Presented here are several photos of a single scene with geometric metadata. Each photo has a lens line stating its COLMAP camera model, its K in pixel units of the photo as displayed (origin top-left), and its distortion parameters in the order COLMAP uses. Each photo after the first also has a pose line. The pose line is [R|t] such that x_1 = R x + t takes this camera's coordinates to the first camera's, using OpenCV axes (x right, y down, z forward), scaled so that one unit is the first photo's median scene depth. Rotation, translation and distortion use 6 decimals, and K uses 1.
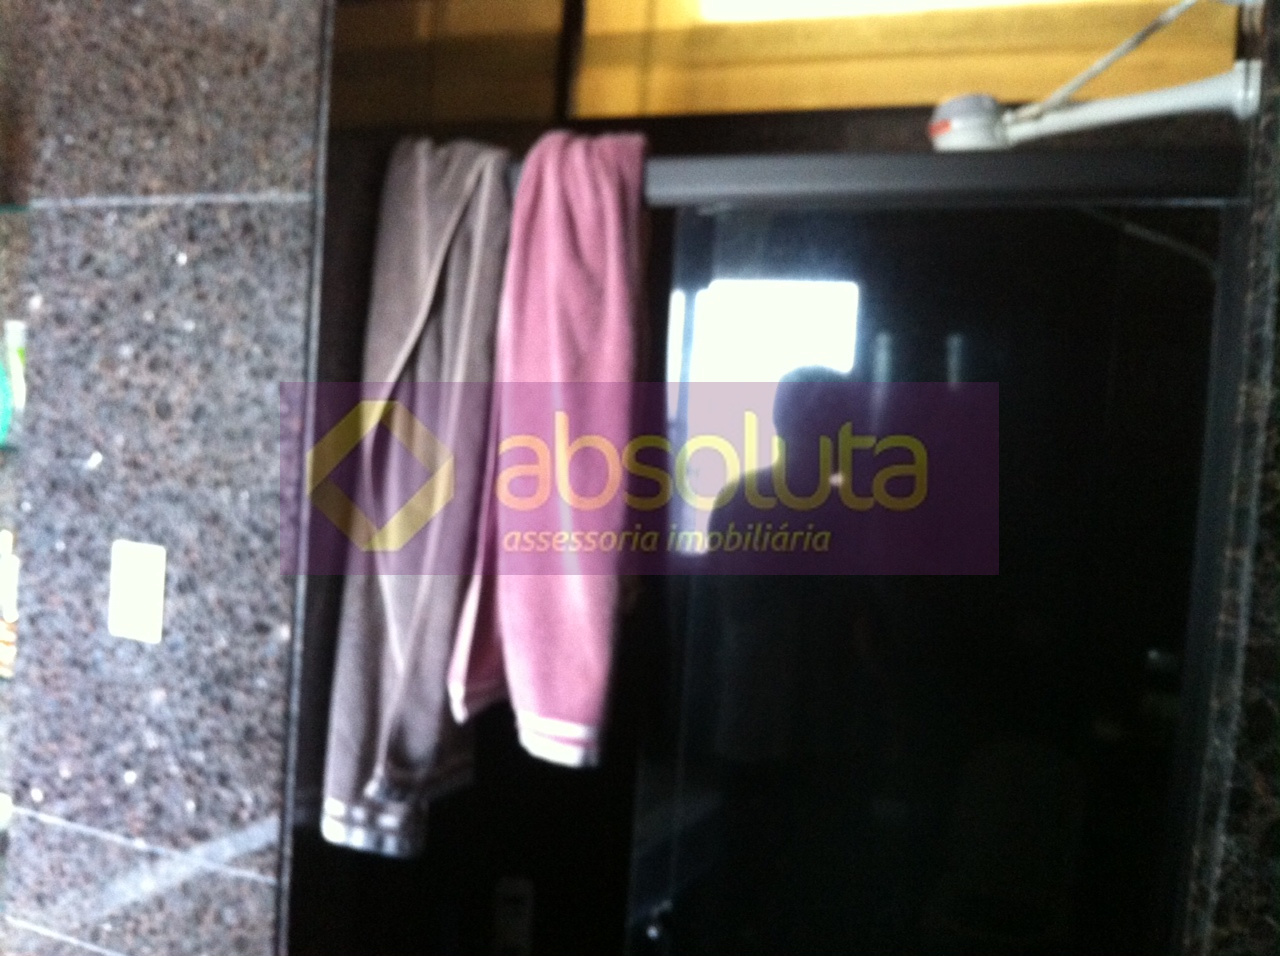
lens RADIAL K [[1203.0, 0, 640.0], [0, 1203.0, 478.0], [0, 0, 1]] dist [0.054466, -0.213144]
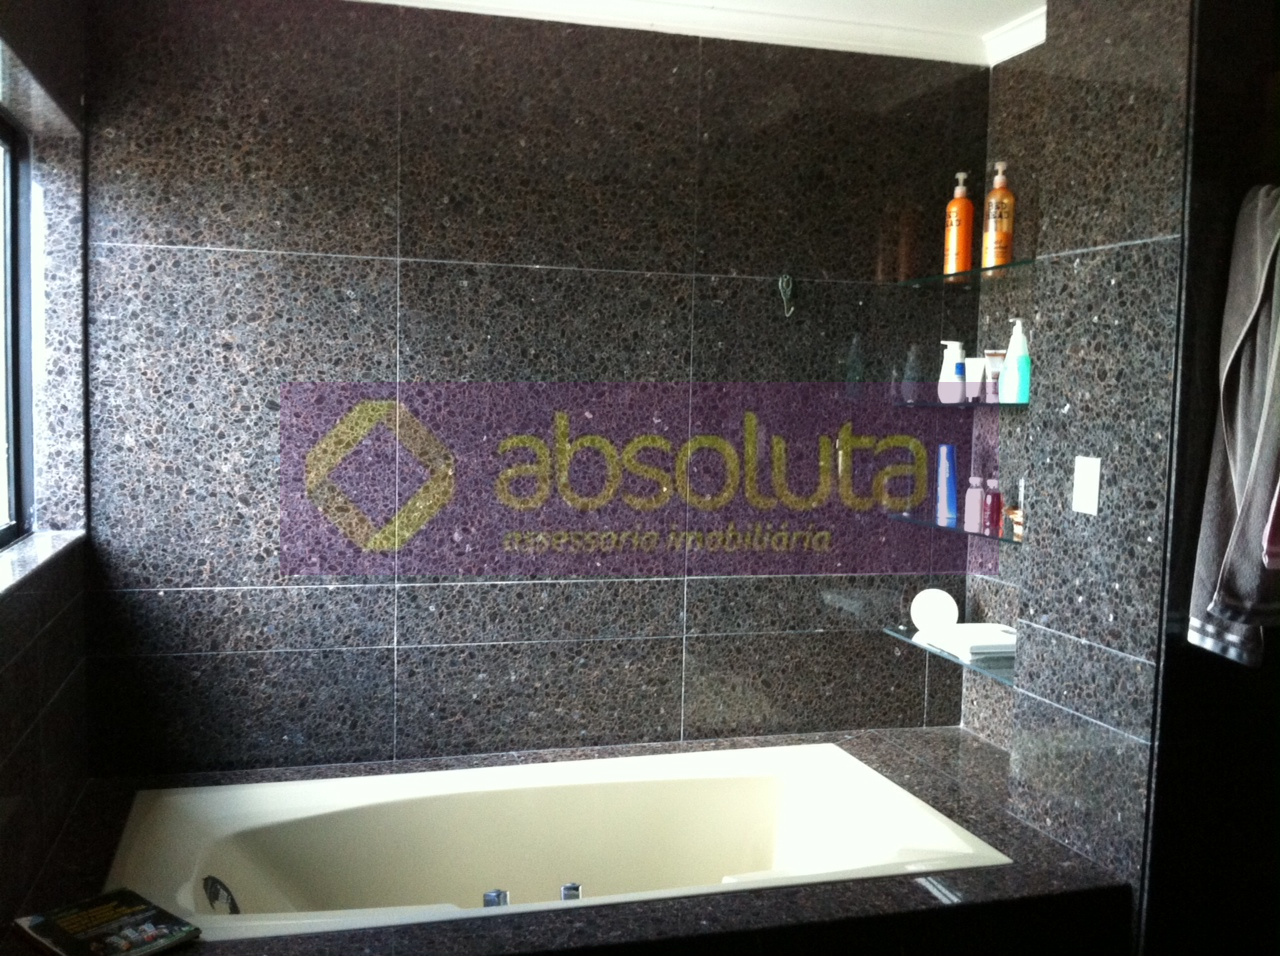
lens RADIAL K [[1203.0, 0, 640.0], [0, 1203.0, 478.0], [0, 0, 1]] dist [0.054466, -0.213144]
pose [[0.638416, 0.011558, -0.769604, 0.472769], [-0.024982, 0.999672, -0.005710, 0.110145], [0.769286, 0.022871, 0.638495, -0.534233]]
